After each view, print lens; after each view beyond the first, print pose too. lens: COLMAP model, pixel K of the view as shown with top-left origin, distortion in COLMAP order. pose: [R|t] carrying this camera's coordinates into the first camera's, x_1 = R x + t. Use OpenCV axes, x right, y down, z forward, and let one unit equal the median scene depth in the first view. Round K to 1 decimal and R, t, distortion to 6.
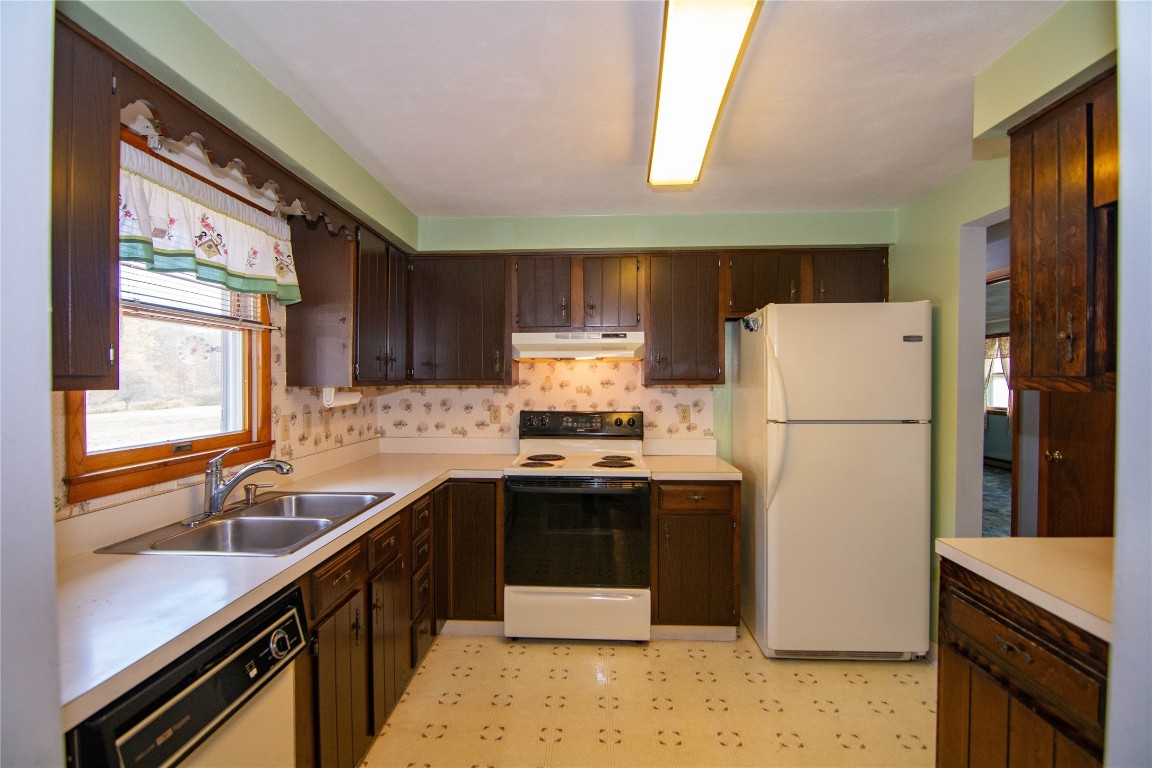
lens RADIAL K [[545.2, 0, 573.7], [0, 545.2, 383.2], [0, 0, 1]] dist [-0.005809, -0.000397]
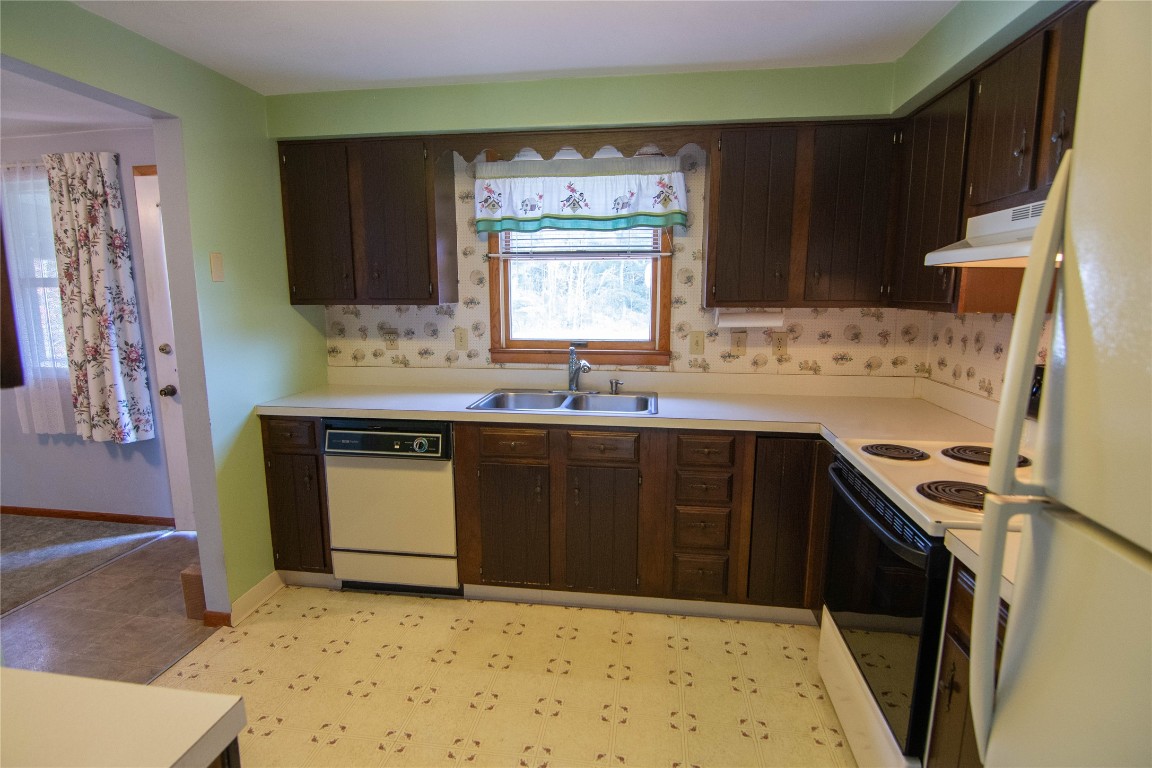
lens RADIAL K [[603.4, 0, 571.9], [0, 603.4, 387.3], [0, 0, 1]] dist [-0.001530, -0.001375]
pose [[-0.092340, 0.160999, -0.982625, 0.879836], [-0.003273, 0.986787, 0.161989, -0.033636], [0.995722, 0.018174, -0.090593, 1.056996]]
